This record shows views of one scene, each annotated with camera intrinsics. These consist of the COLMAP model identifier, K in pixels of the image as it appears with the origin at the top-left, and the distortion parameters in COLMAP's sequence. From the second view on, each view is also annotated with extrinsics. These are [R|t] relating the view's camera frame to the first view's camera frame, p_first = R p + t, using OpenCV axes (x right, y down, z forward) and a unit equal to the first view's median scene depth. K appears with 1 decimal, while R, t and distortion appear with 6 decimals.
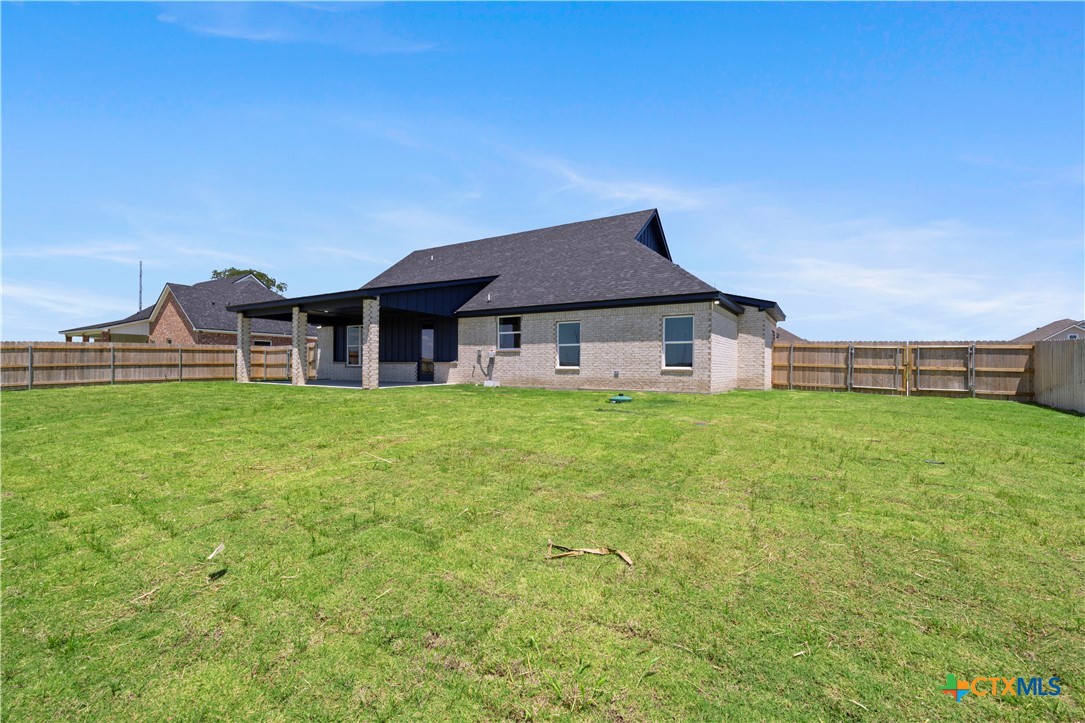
lens RADIAL K [[469.5, 0, 545.4], [0, 469.5, 358.5], [0, 0, 1]] dist [0.004855, 0.000445]
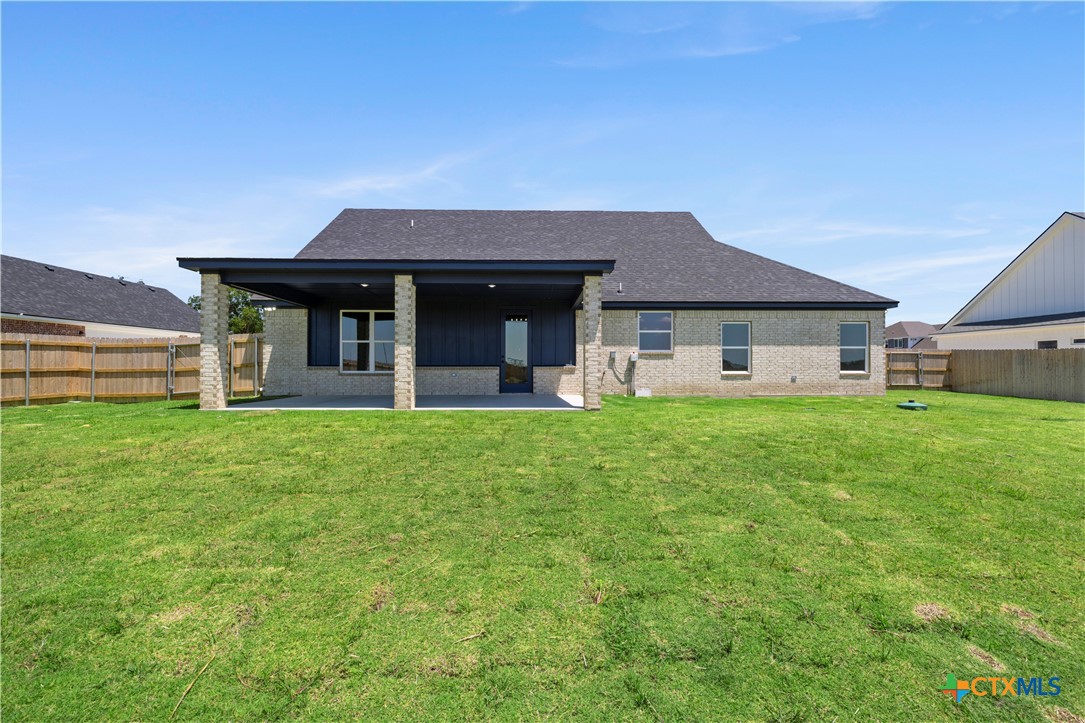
lens RADIAL K [[455.8, 0, 545.4], [0, 455.8, 359.3], [0, 0, 1]] dist [0.000349, 0.000255]
pose [[0.835392, -0.000155, 0.549655, -0.686151], [-0.003190, 0.999982, 0.005130, -0.008900], [-0.549646, -0.006039, 0.835376, 0.431917]]
